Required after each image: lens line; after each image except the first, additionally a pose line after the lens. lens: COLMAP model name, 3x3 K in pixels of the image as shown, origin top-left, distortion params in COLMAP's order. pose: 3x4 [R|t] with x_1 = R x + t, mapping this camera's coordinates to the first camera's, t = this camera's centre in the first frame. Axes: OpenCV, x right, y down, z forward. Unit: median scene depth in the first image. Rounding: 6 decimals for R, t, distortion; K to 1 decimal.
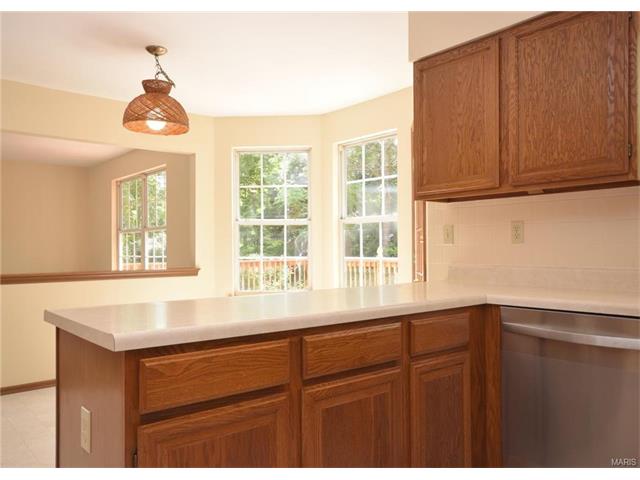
lens RADIAL K [[501.4, 0, 320.0], [0, 501.4, 240.0], [0, 0, 1]] dist [0.051887, 0.004769]
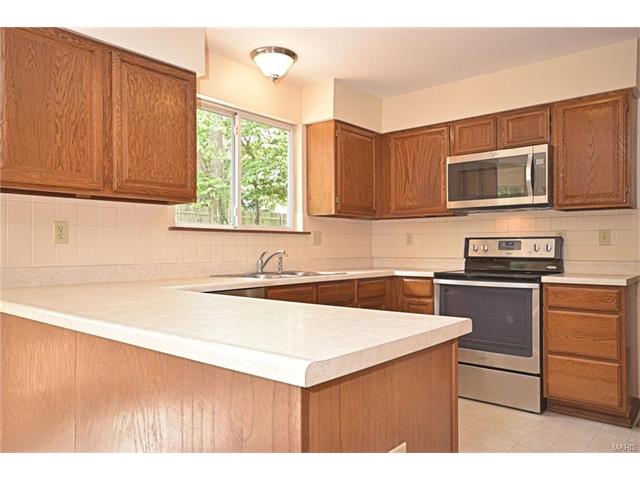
lens RADIAL K [[482.5, 0, 323.0], [0, 482.5, 245.0], [0, 0, 1]] dist [0.024889, 0.008900]
pose [[-0.160315, 0.008859, 0.987026, -0.740339], [-0.012463, 0.999862, -0.010998, 0.015299], [-0.986987, -0.014064, -0.160183, 0.732513]]
